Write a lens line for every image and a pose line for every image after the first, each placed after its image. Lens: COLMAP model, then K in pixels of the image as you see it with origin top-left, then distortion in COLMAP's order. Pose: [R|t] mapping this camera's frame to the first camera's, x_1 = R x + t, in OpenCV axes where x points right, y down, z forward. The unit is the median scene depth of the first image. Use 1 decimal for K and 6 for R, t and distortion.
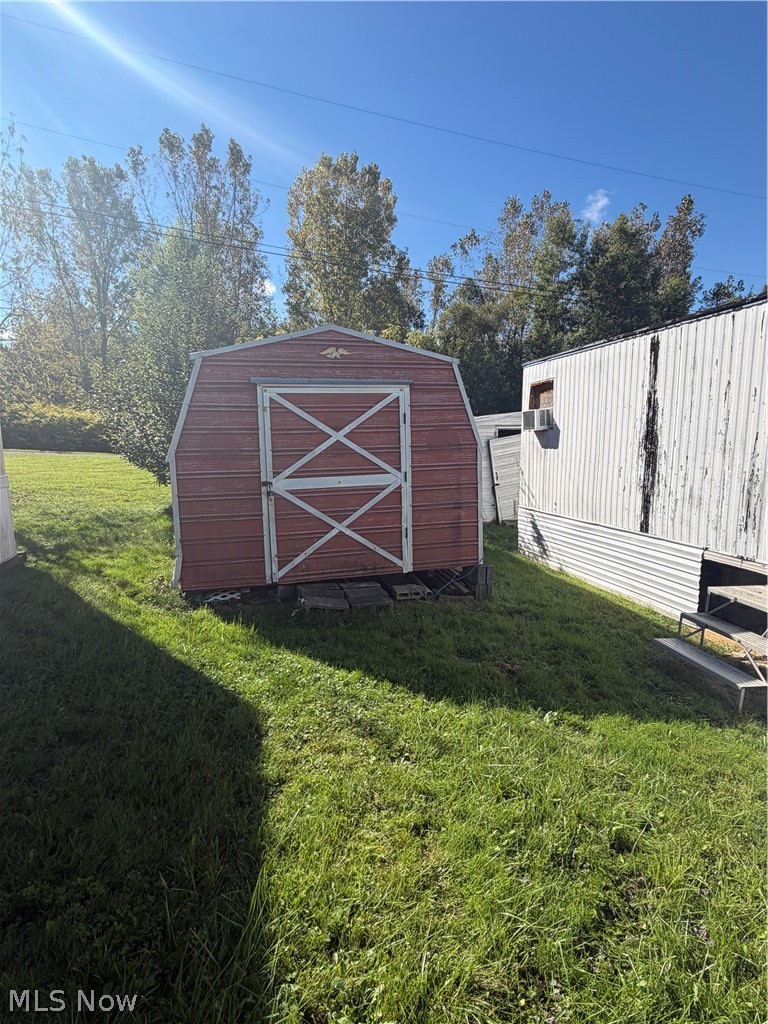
lens RADIAL K [[506.7, 0, 382.8], [0, 506.7, 513.3], [0, 0, 1]] dist [0.000467, 0.000024]
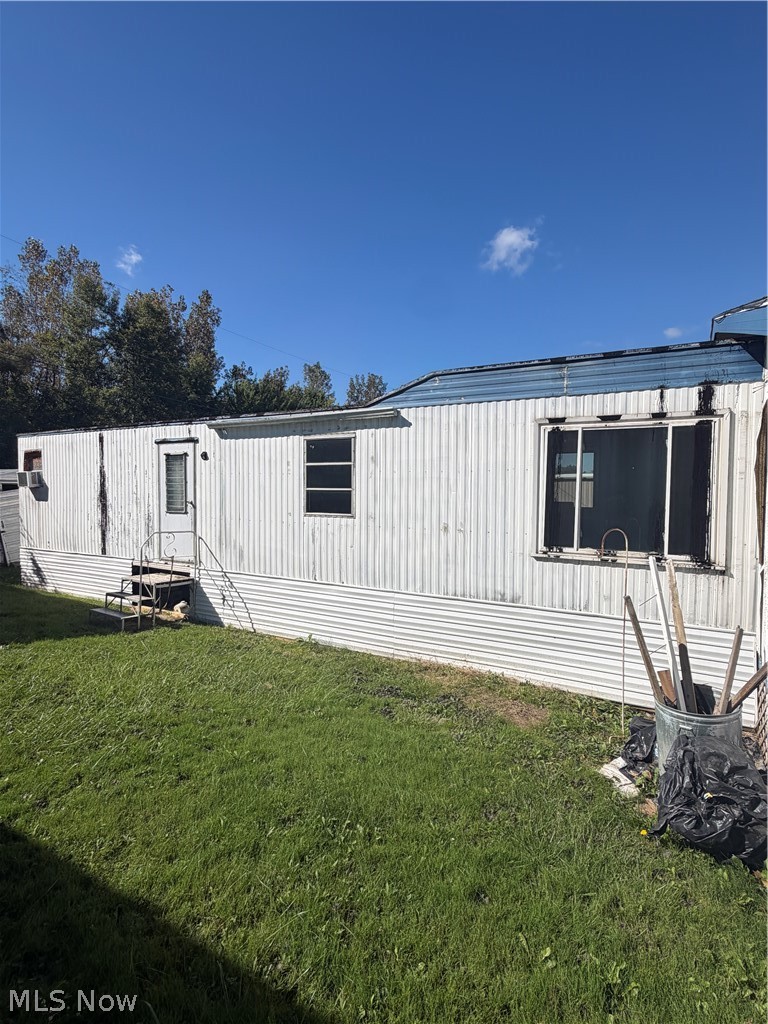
lens RADIAL K [[506.7, 0, 382.8], [0, 506.7, 513.3], [0, 0, 1]] dist [0.000467, 0.000024]
pose [[0.686939, -0.024787, 0.726292, -0.019453], [0.092616, 0.994255, -0.053665, 0.052483], [-0.720789, 0.104130, 0.685288, -0.500704]]
